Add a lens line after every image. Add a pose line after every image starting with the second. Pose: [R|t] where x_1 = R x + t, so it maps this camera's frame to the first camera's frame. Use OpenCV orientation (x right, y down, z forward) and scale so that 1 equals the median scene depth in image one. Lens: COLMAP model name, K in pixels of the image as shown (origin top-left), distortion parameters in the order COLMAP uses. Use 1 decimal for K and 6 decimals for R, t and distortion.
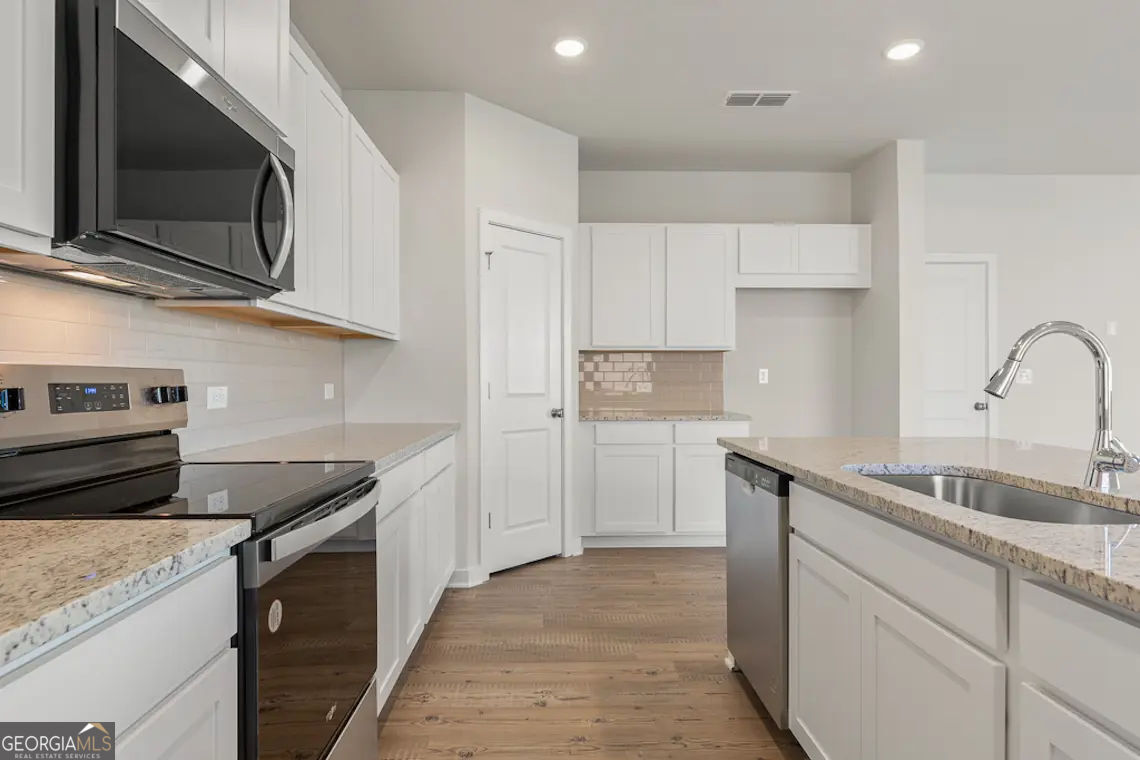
lens RADIAL K [[646.3, 0, 564.1], [0, 646.3, 379.3], [0, 0, 1]] dist [-0.000536, -0.001666]
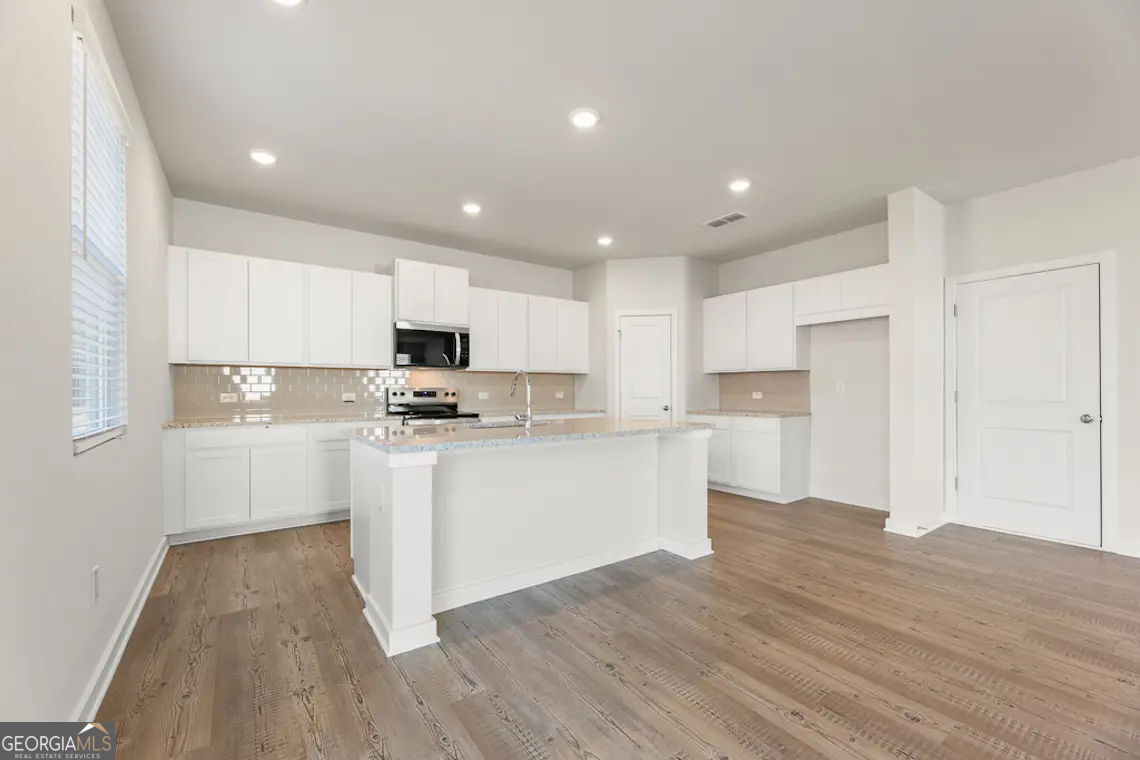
lens RADIAL K [[461.9, 0, 573.4], [0, 461.9, 388.6], [0, 0, 1]] dist [0.000430, -0.000383]
pose [[0.559590, -0.003953, -0.828760, 0.916380], [0.000097, 0.999989, -0.004704, 0.001859], [0.828770, 0.002552, 0.559584, 0.024722]]
